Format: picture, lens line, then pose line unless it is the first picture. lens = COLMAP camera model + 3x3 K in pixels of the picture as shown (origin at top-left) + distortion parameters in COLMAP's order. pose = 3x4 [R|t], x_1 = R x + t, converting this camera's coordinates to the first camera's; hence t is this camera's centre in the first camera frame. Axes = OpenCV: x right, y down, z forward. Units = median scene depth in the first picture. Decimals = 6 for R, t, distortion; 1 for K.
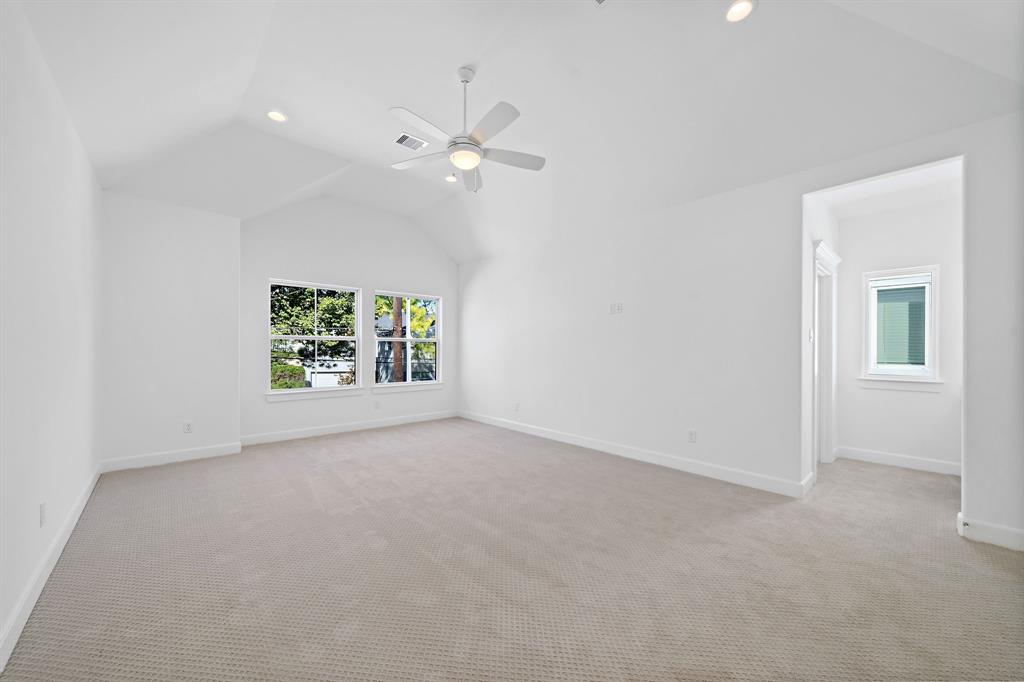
lens RADIAL K [[370.6, 0, 510.6], [0, 370.6, 348.0], [0, 0, 1]] dist [-0.000522, -0.000112]
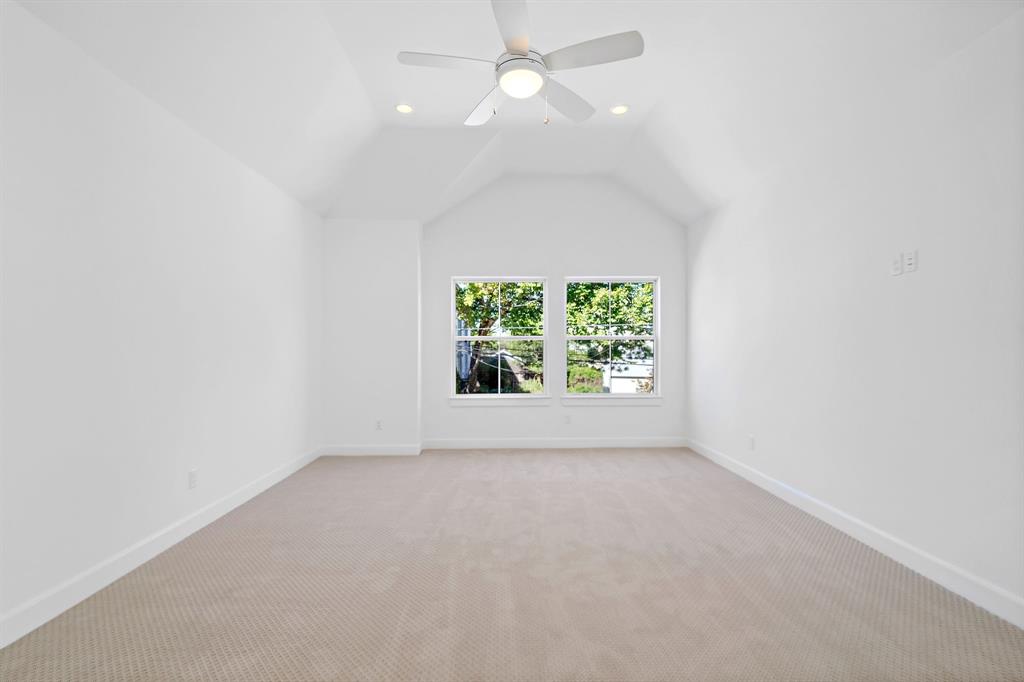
lens RADIAL K [[473.3, 0, 512.0], [0, 473.3, 349.6], [0, 0, 1]] dist [0.001237, 0.000432]
pose [[0.764746, -0.005563, -0.644308, 0.180925], [0.008290, 0.999965, 0.001206, -0.000679], [0.644279, -0.006264, 0.764765, 0.120565]]
